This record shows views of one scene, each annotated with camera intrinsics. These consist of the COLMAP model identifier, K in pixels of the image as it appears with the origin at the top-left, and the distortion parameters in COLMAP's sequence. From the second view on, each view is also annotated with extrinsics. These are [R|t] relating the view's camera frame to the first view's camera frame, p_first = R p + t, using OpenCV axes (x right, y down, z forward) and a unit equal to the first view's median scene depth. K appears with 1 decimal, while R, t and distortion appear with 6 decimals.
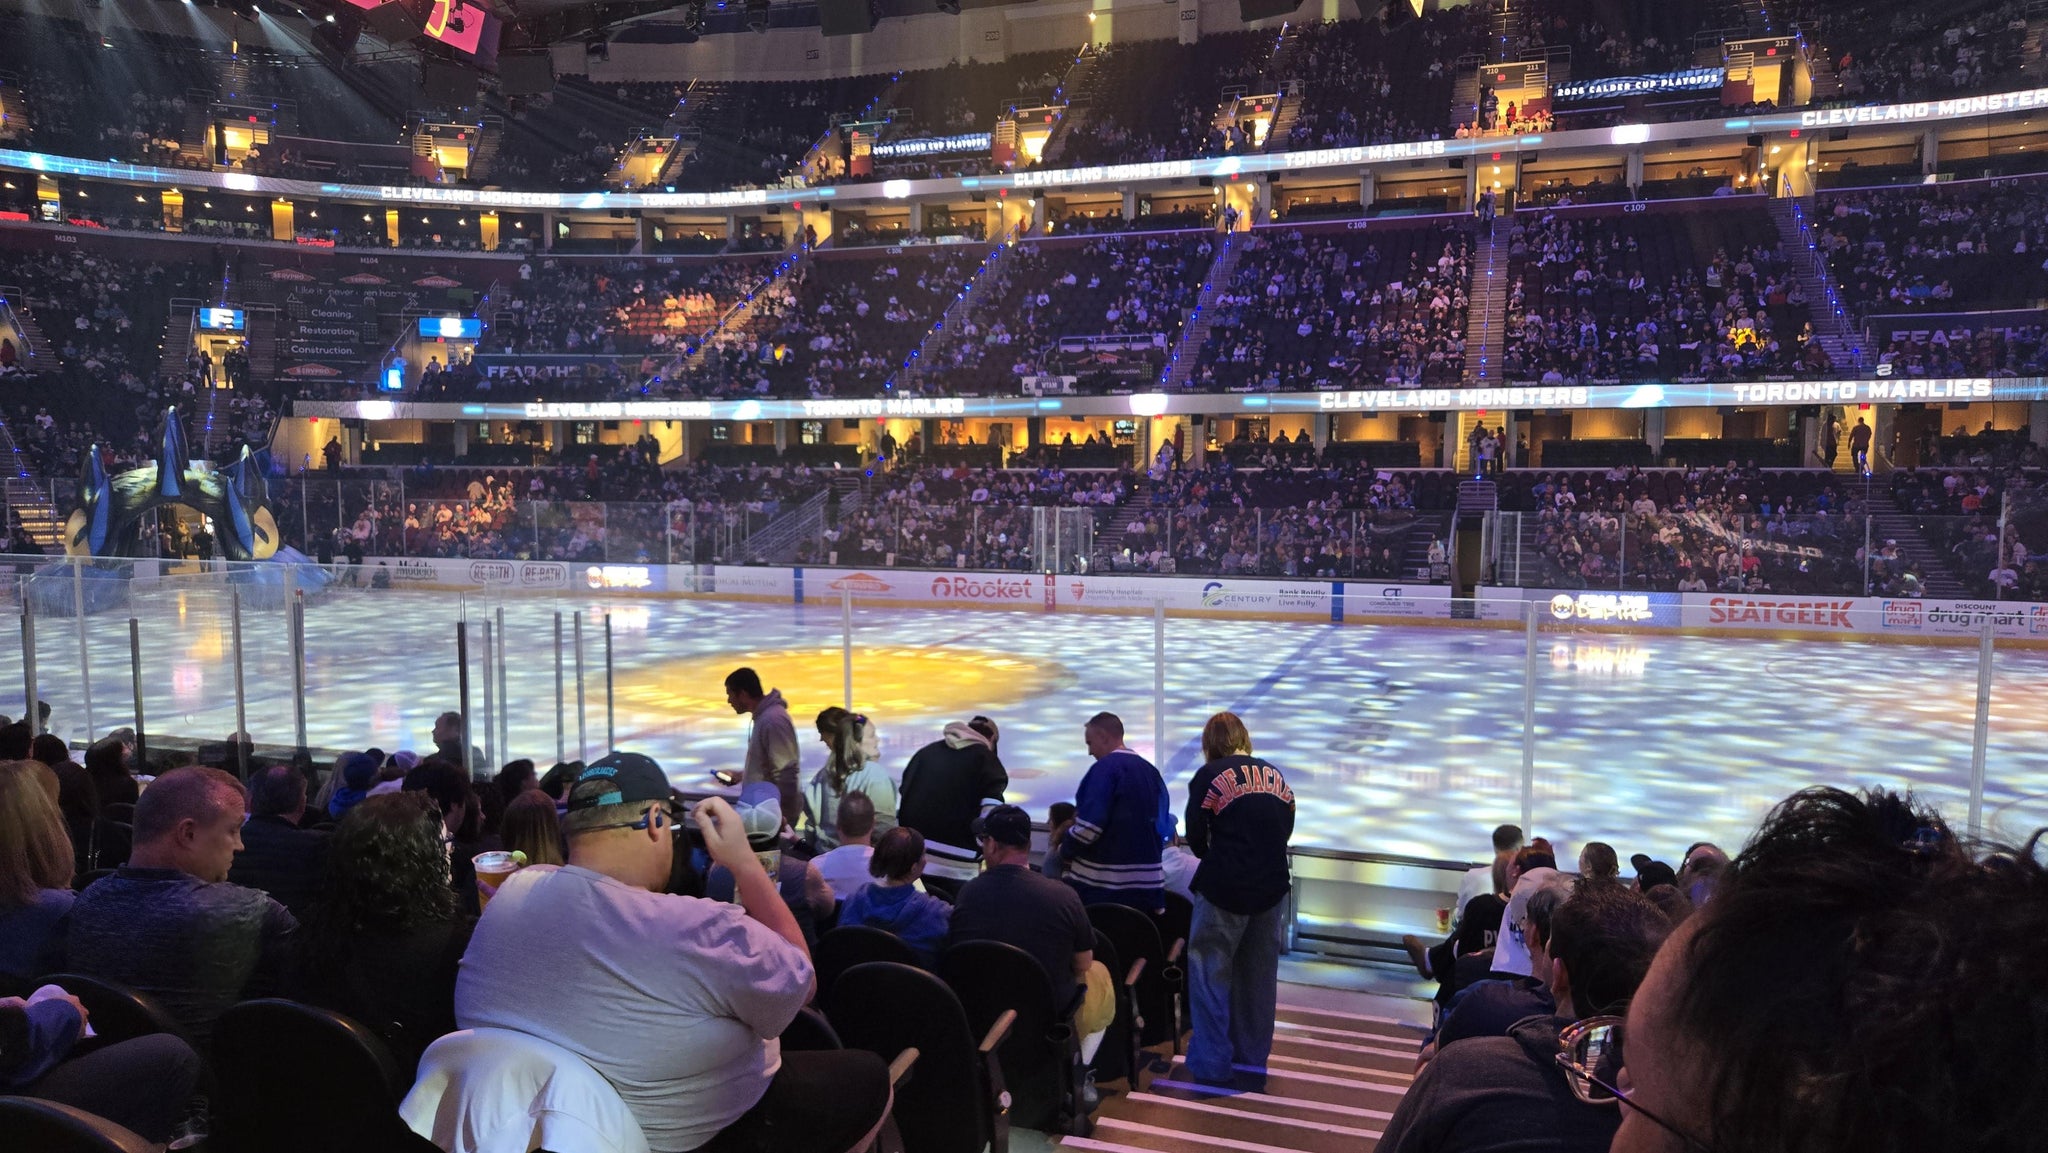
lens RADIAL K [[1372.8, 0, 1037.4], [0, 1372.8, 576.6], [0, 0, 1]] dist [0.078996, -0.046108]
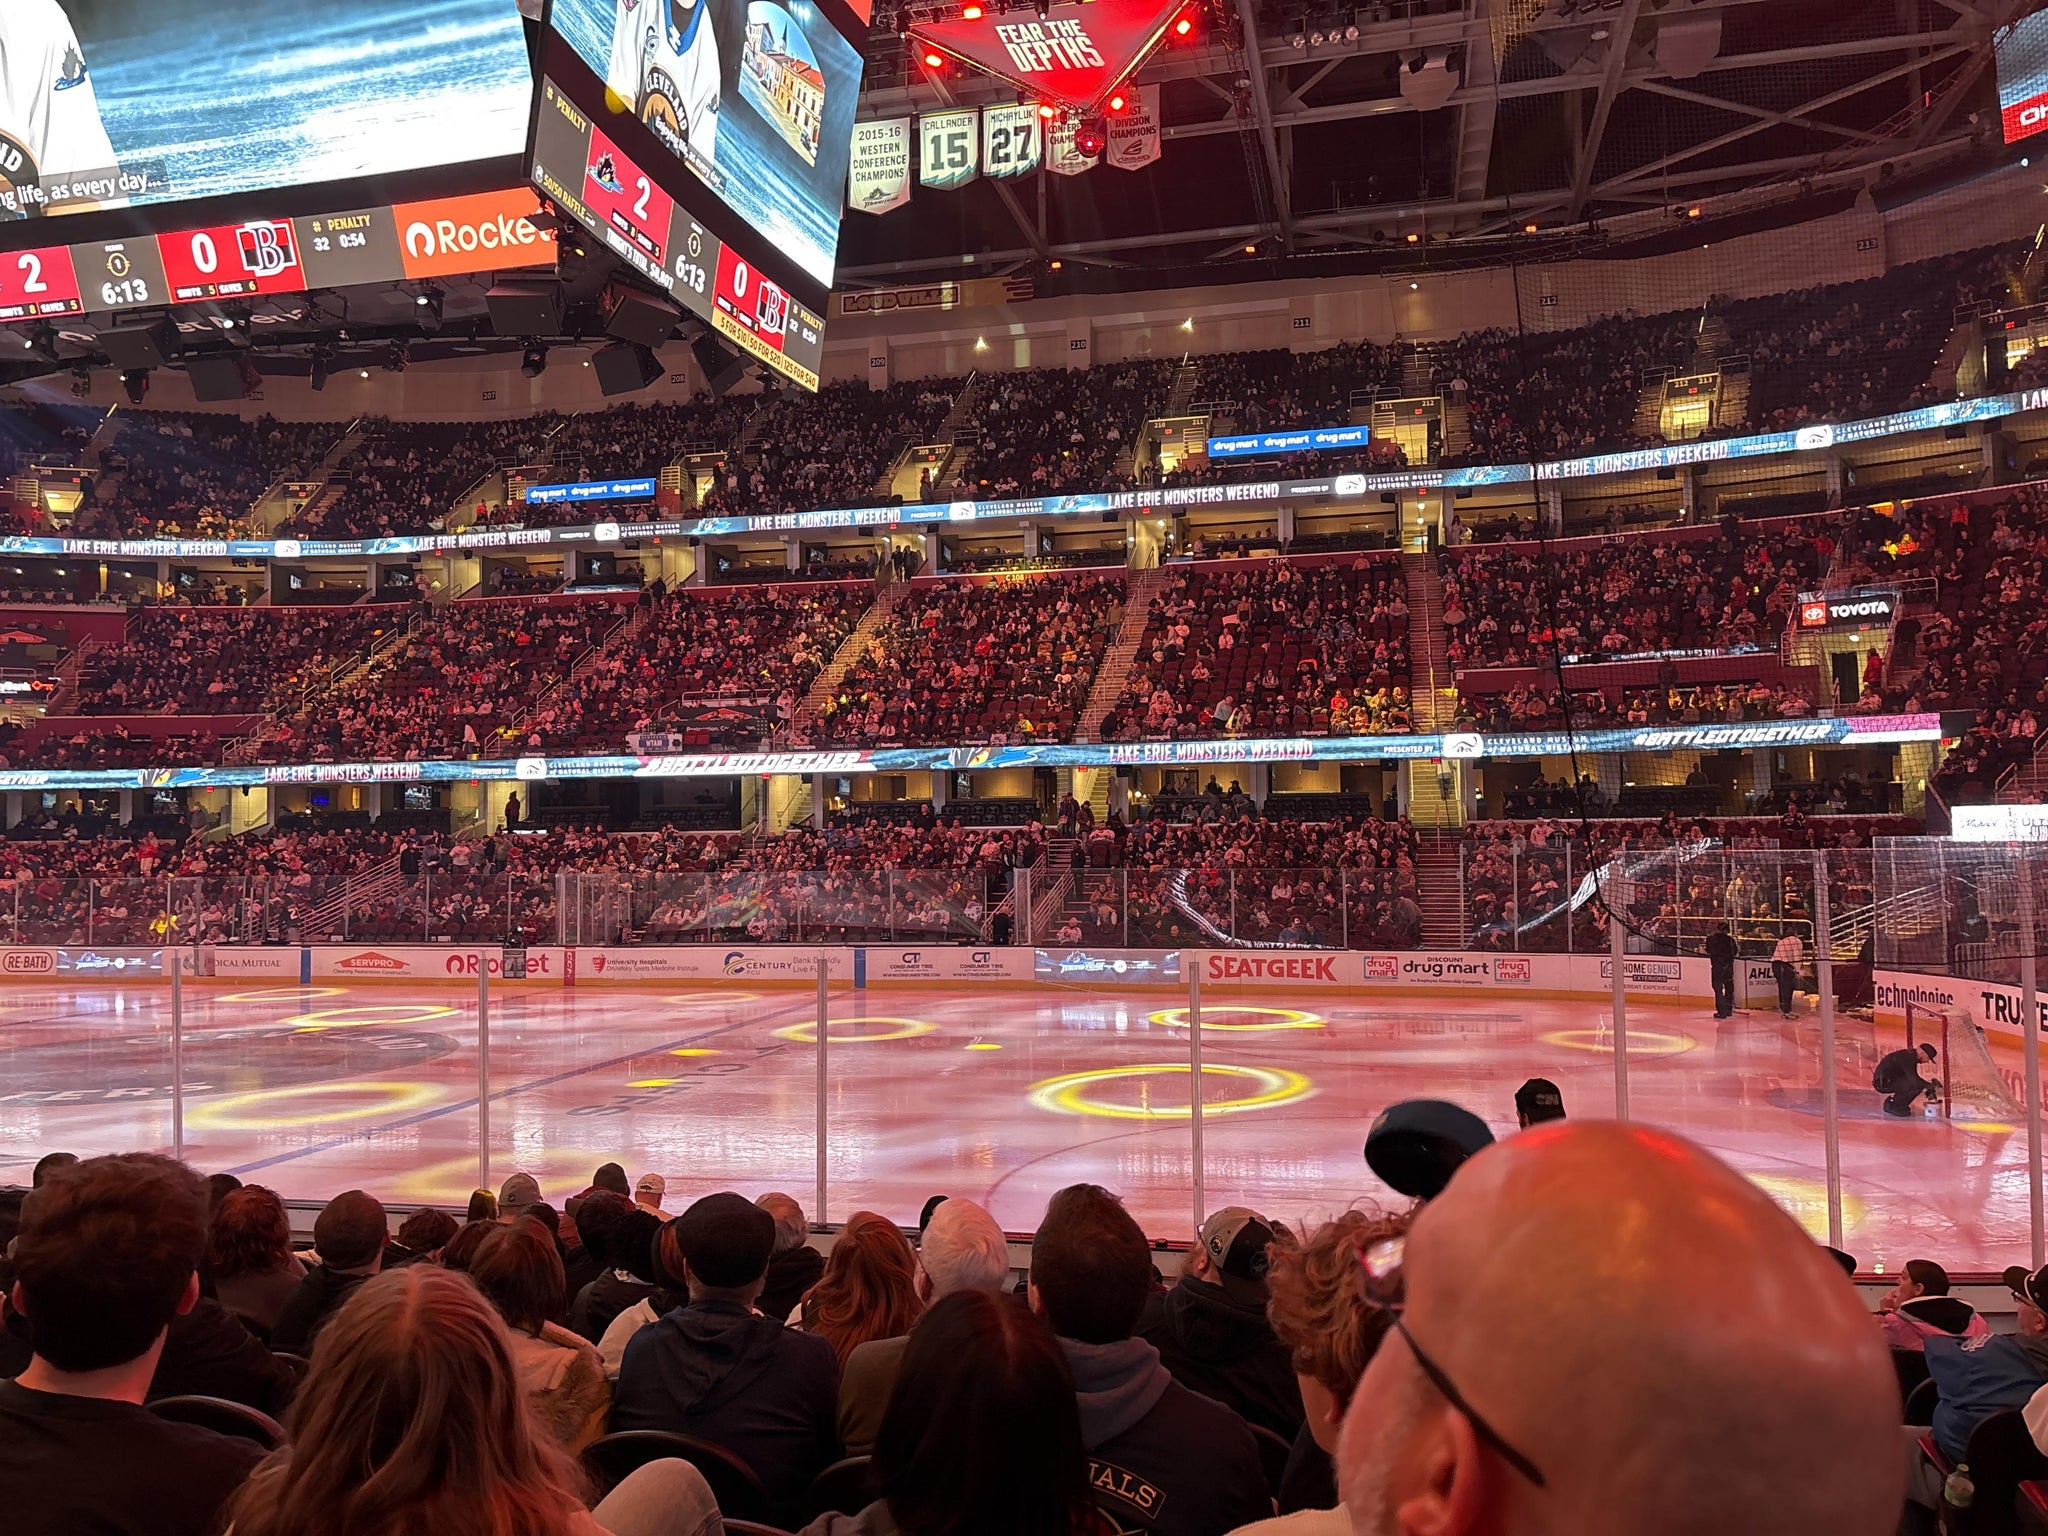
lens RADIAL K [[1550.1, 0, 1024.0], [0, 1550.1, 768.0], [0, 0, 1]] dist [0.033759, -0.005281]
pose [[0.996627, -0.010912, 0.081335, 0.135343], [0.020430, 0.992906, -0.117132, 0.005043], [-0.079480, 0.118398, 0.989780, -0.048303]]
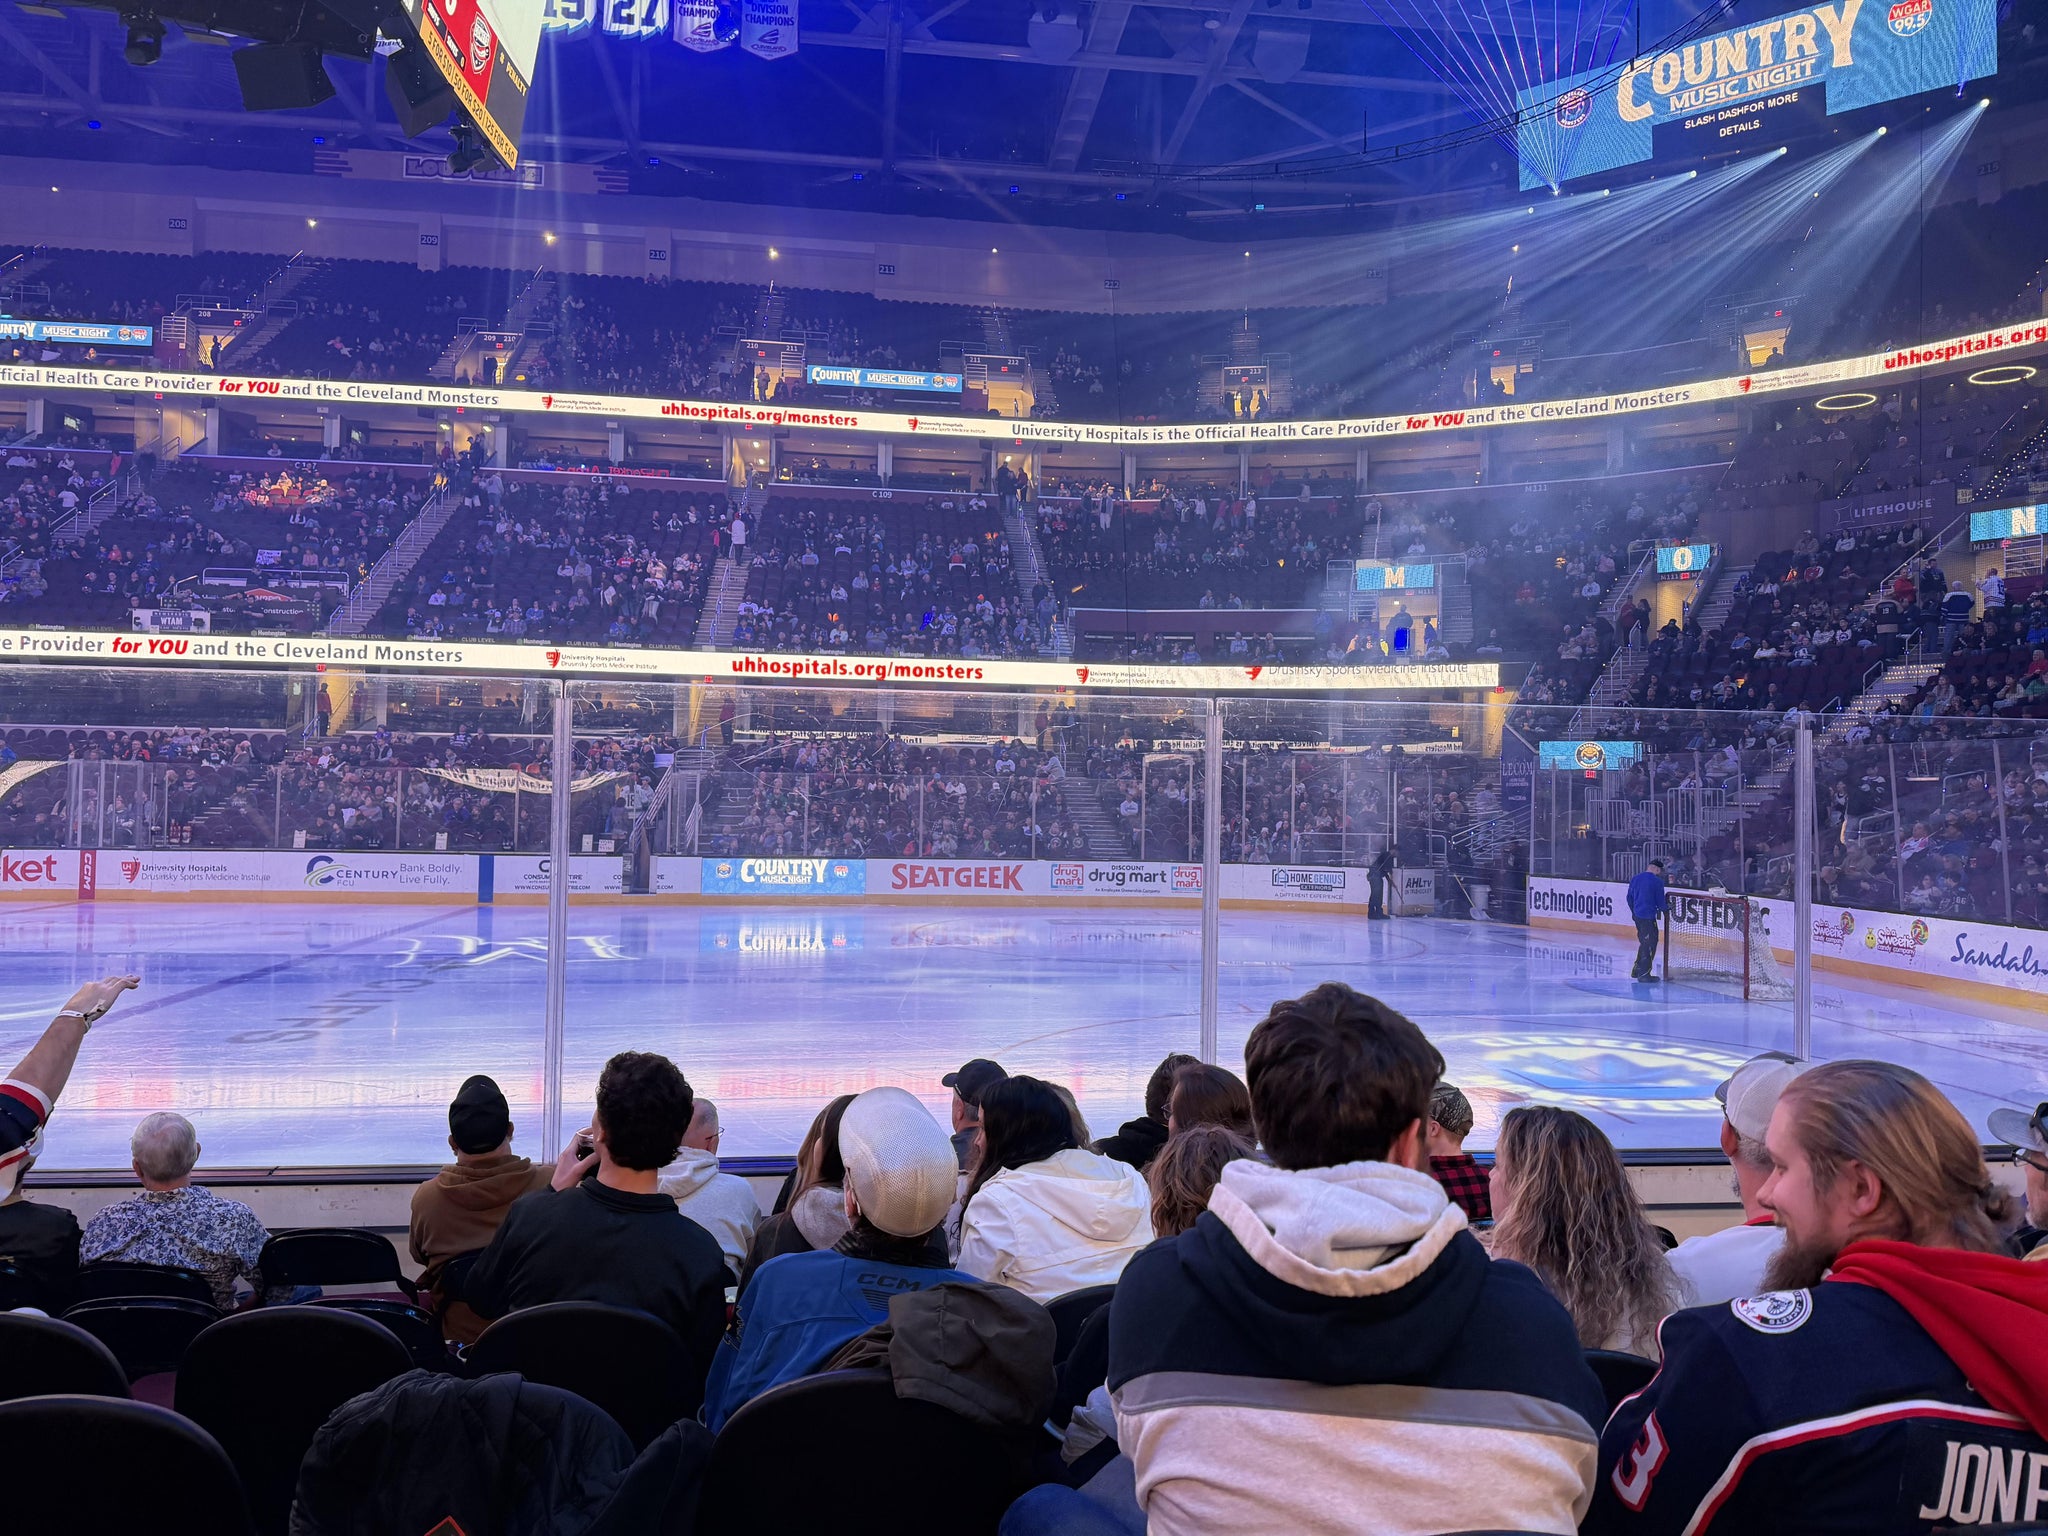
lens RADIAL K [[1429.6, 0, 1023.0], [0, 1429.6, 749.5], [0, 0, 1]] dist [0.093887, -0.118586]
pose [[0.904815, 0.026366, 0.424988, 0.075536], [0.016571, 0.995145, -0.097018, 0.017298], [-0.425483, 0.094825, 0.899985, 0.041694]]
